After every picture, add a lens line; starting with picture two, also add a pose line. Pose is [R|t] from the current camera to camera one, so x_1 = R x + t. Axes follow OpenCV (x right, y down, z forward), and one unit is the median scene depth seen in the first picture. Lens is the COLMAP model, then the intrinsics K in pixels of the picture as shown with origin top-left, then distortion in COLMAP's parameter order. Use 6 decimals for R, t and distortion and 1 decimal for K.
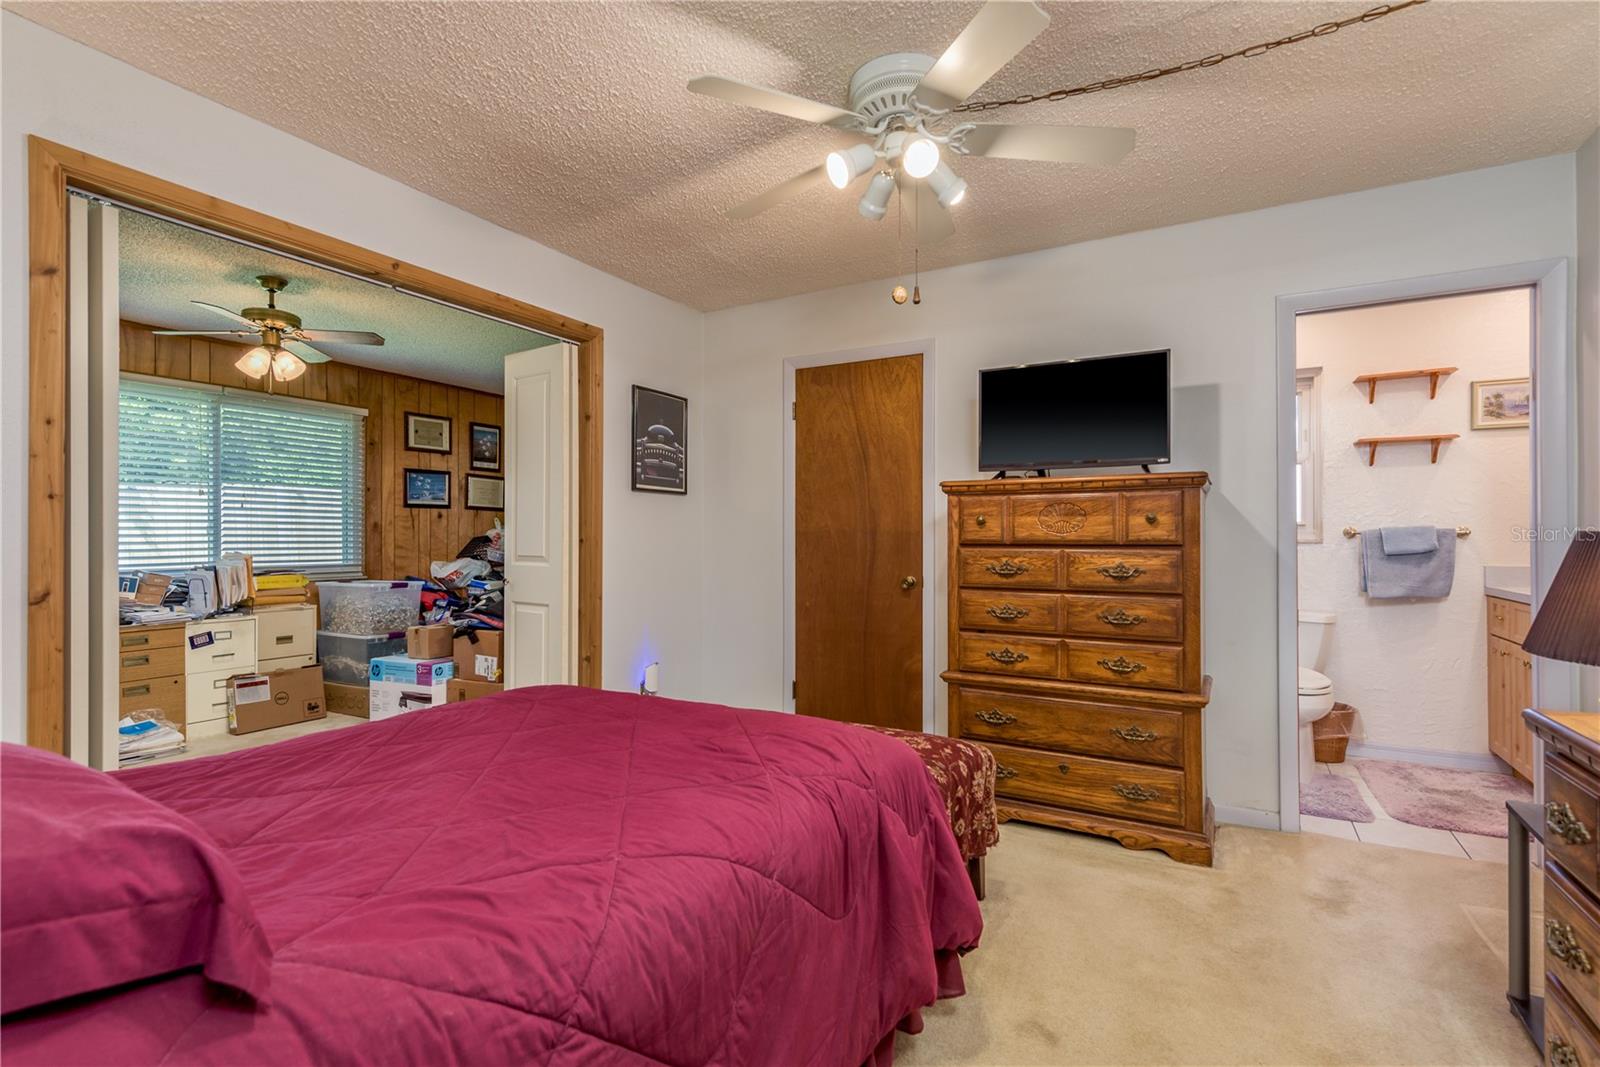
lens RADIAL K [[757.9, 0, 797.8], [0, 757.9, 533.0], [0, 0, 1]] dist [0.017700, -0.004648]
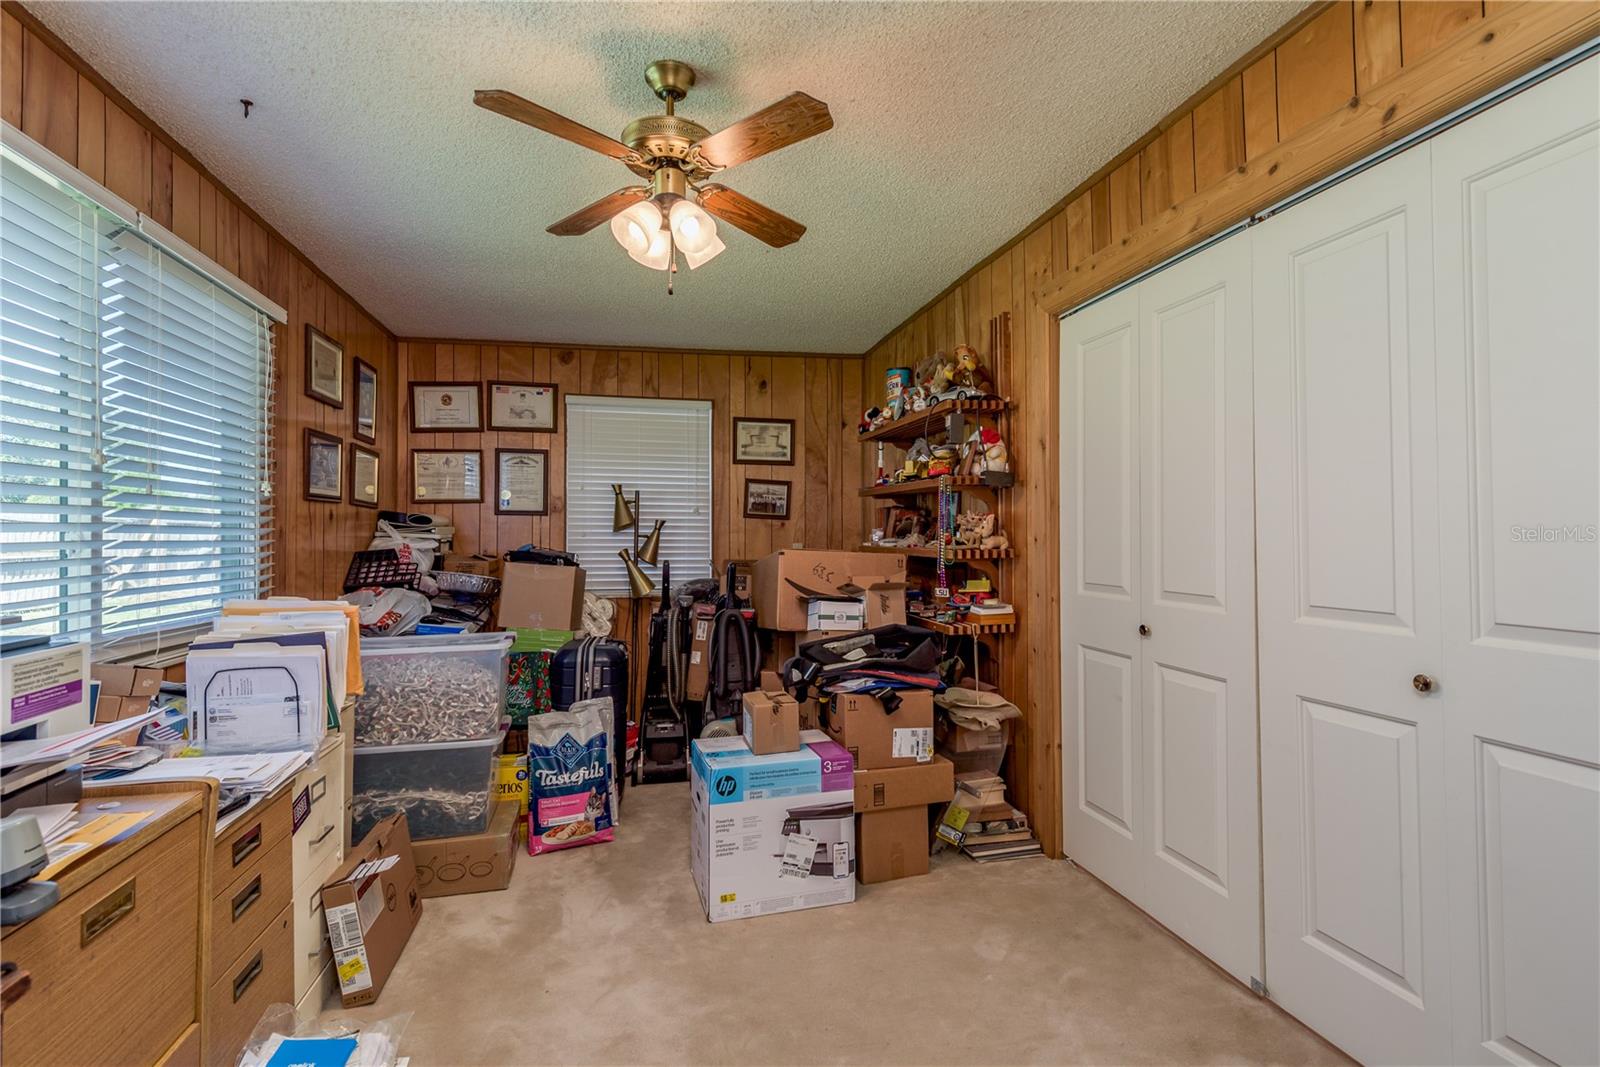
lens RADIAL K [[757.9, 0, 806.7], [0, 757.9, 525.5], [0, 0, 1]] dist [0.017700, -0.004648]
pose [[0.729026, 0.015824, 0.684303, -0.923813], [-0.006128, 0.999844, -0.016591, -0.012886], [-0.684459, 0.007902, 0.729009, 0.530520]]
